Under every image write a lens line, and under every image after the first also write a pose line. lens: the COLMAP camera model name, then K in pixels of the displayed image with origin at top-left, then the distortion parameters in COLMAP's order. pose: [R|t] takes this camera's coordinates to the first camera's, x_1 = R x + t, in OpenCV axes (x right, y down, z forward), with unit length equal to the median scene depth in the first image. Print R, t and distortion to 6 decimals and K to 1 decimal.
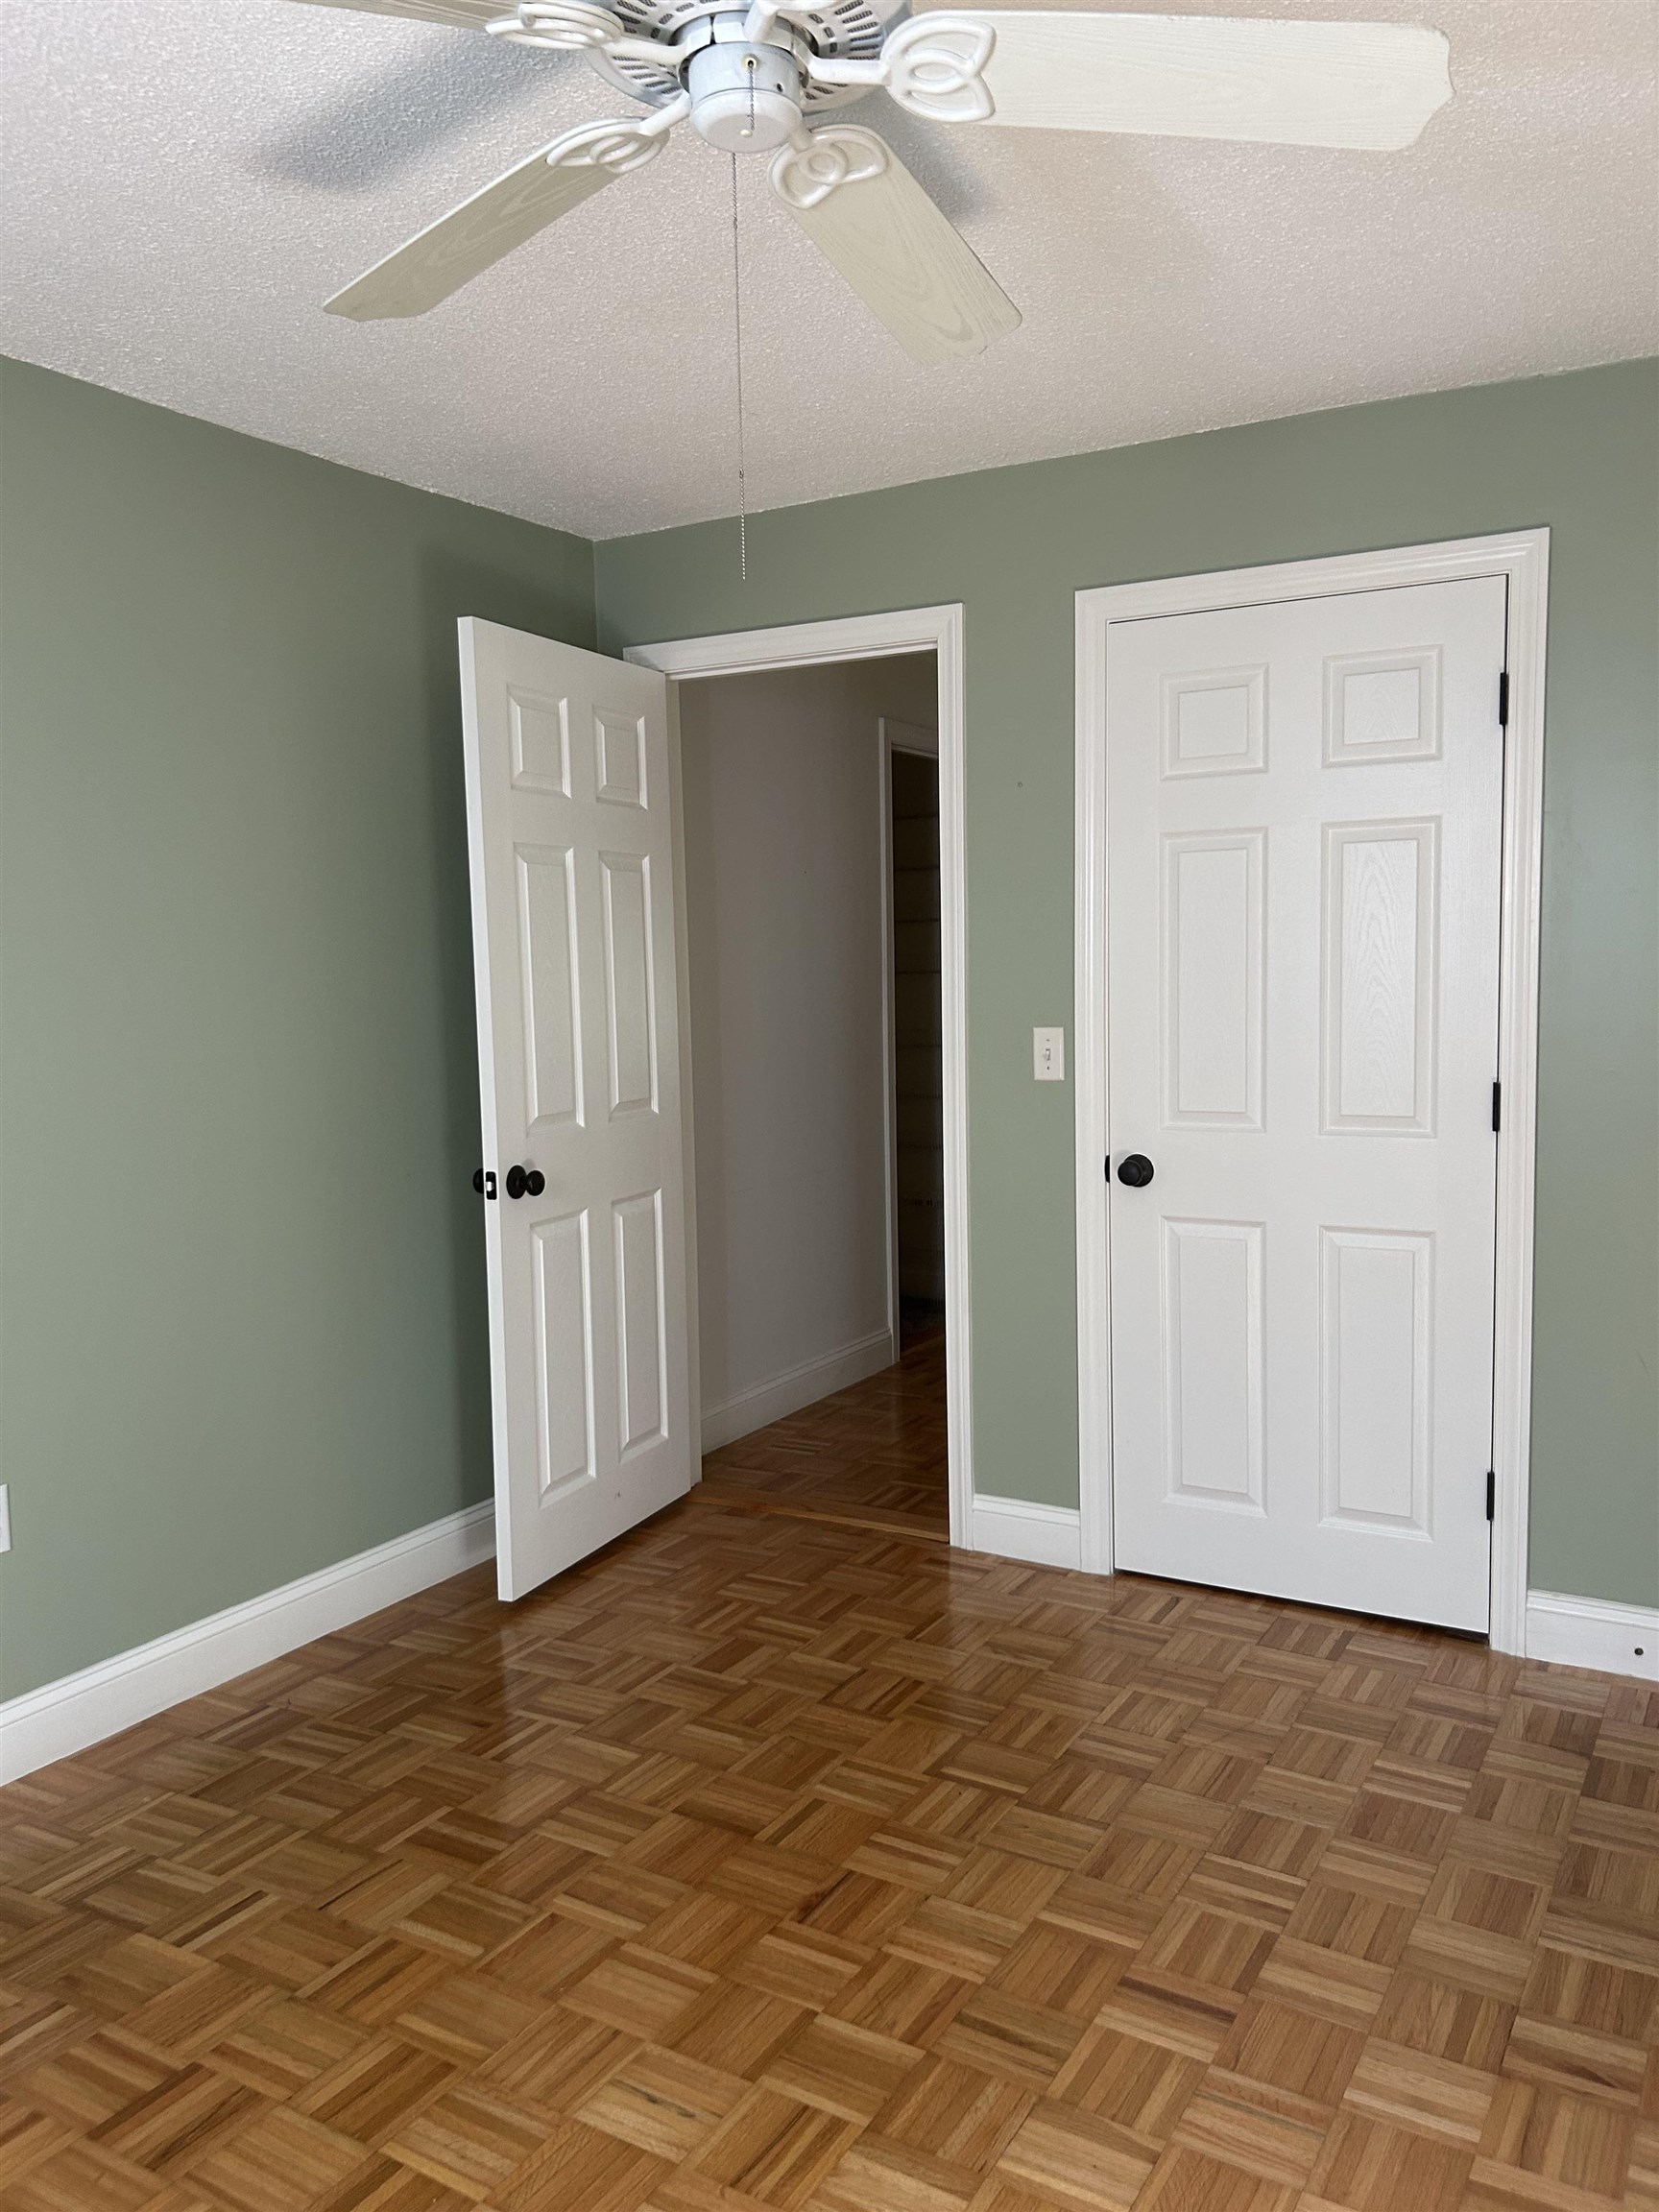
lens RADIAL K [[1677.0, 0, 850.7], [0, 1677.0, 1120.1], [0, 0, 1]] dist [0.049581, -0.057710]
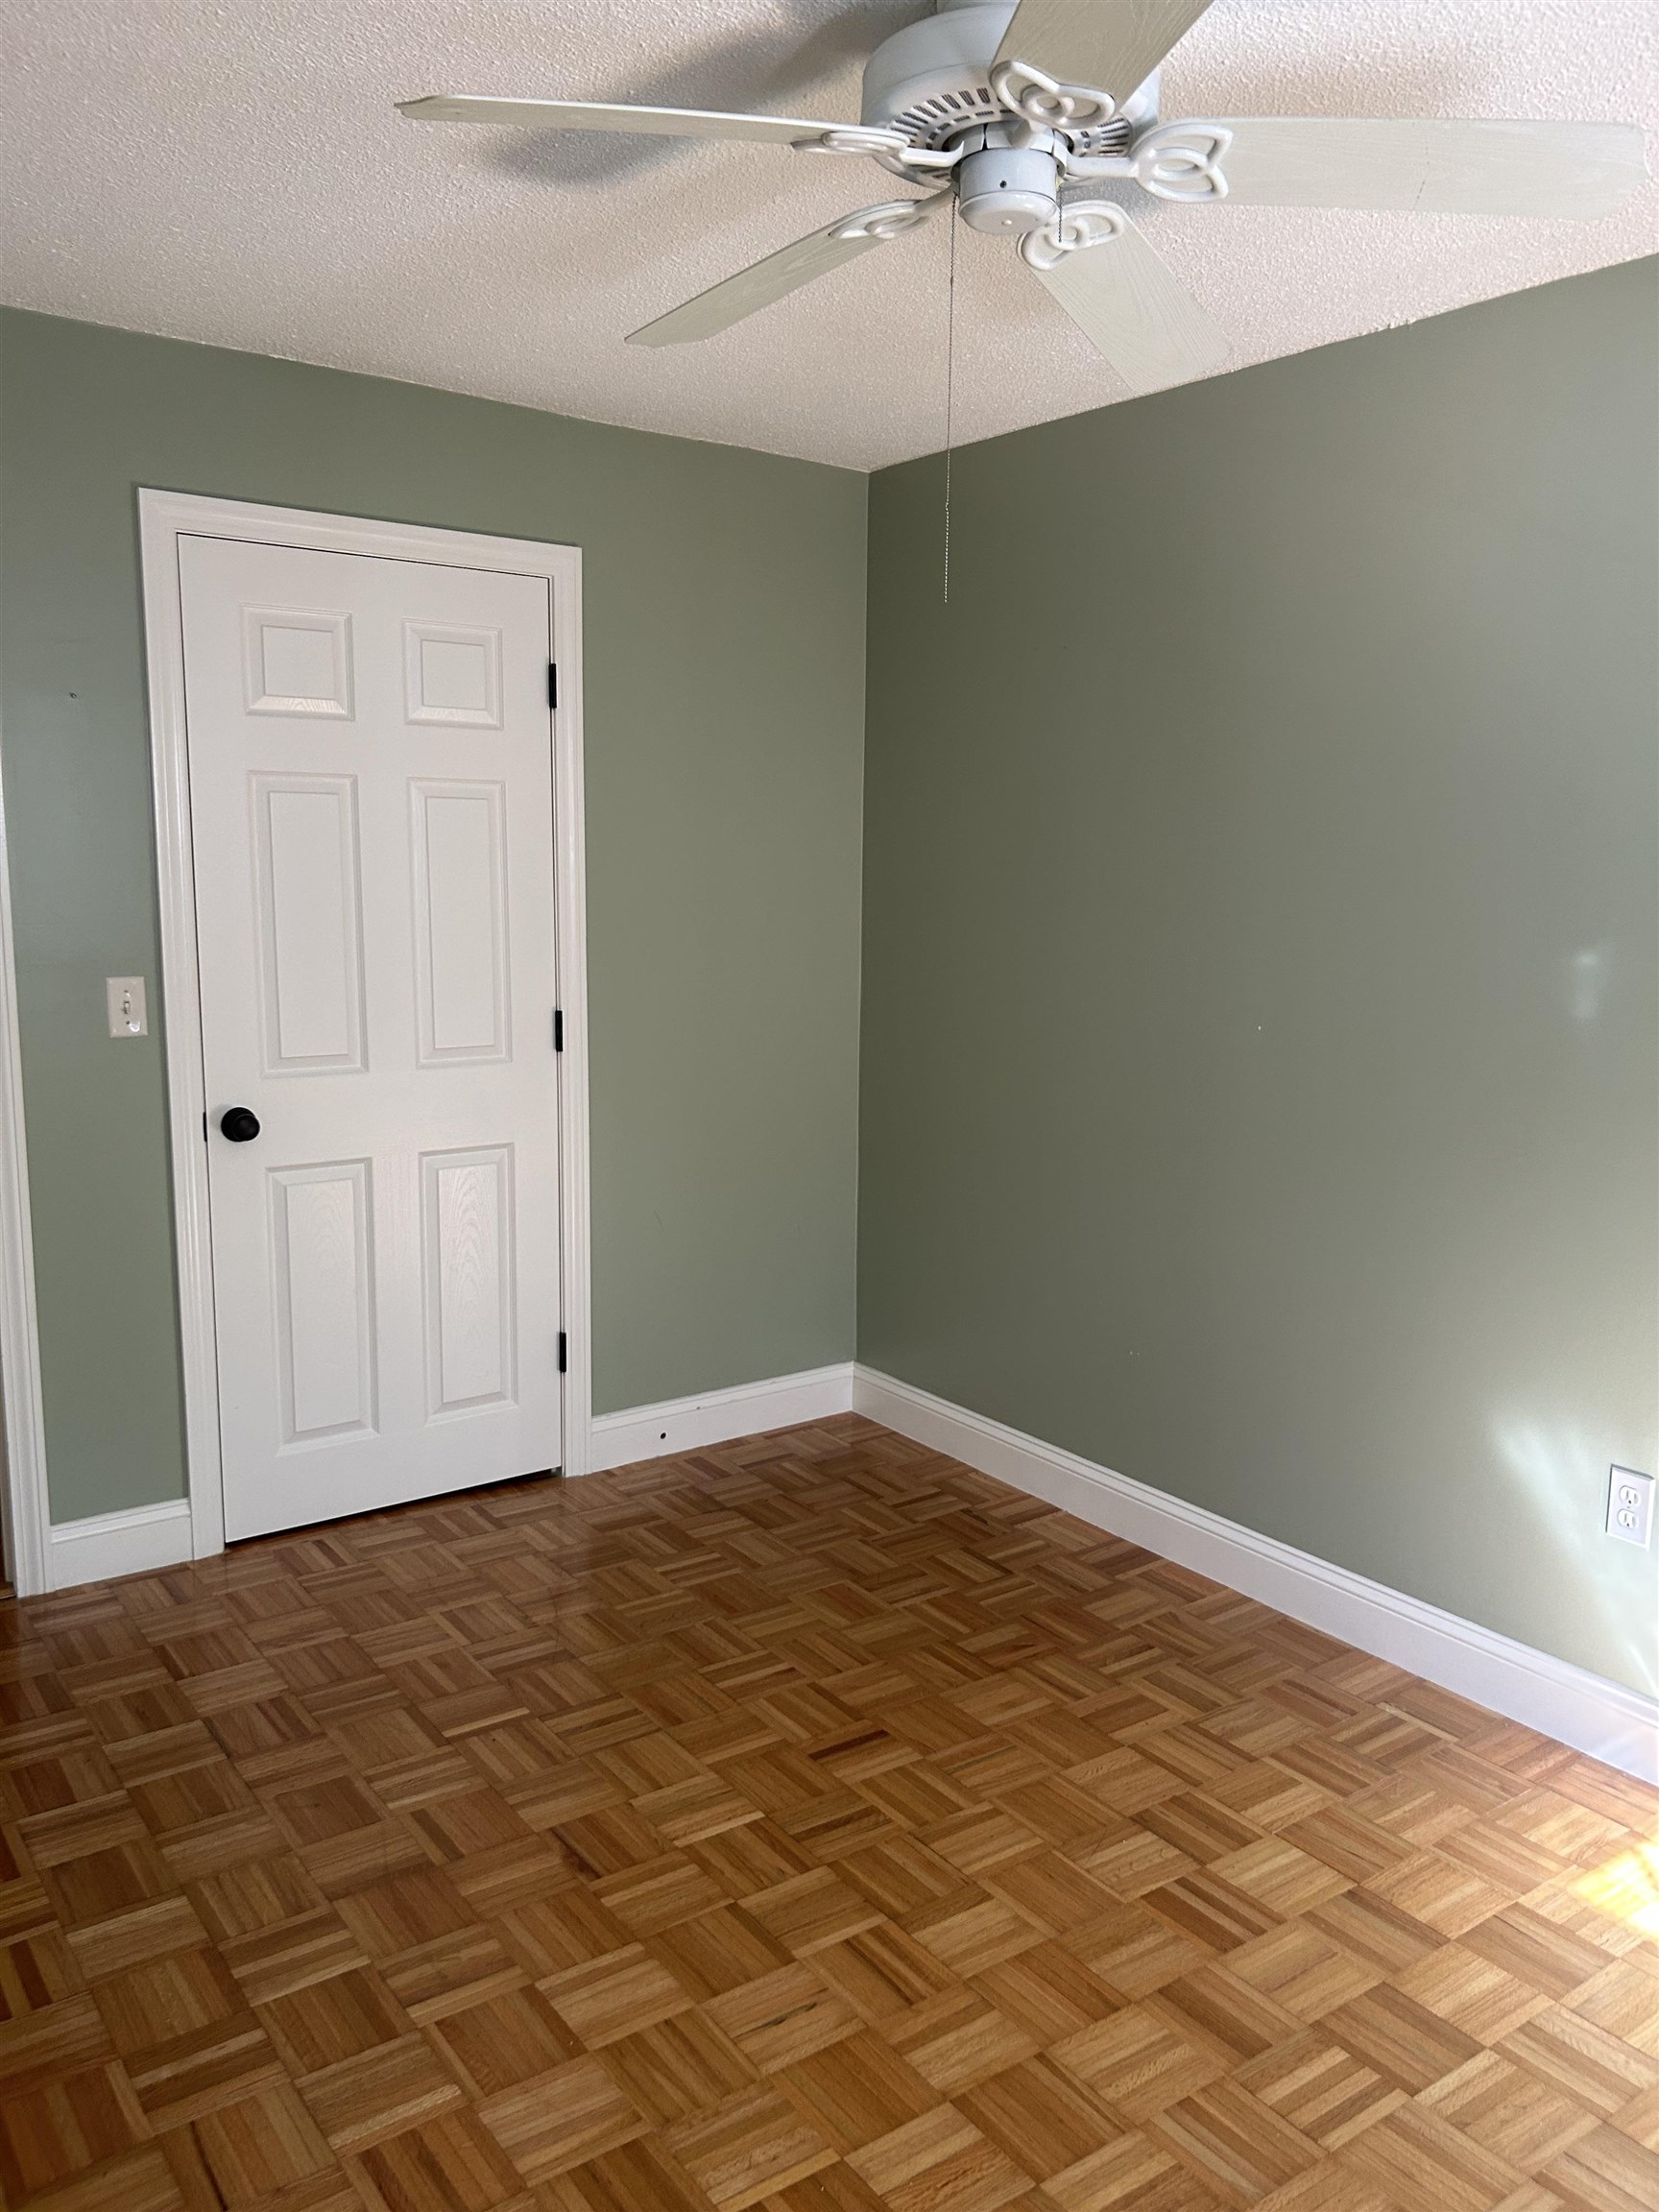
lens RADIAL K [[1688.8, 0, 832.3], [0, 1688.8, 1126.0], [0, 0, 1]] dist [-0.003518, 0.000456]
pose [[0.396108, -0.122791, 0.909957, -0.673636], [0.067712, 0.992226, 0.104417, -0.055046], [-0.915704, 0.020255, 0.401343, 0.366172]]
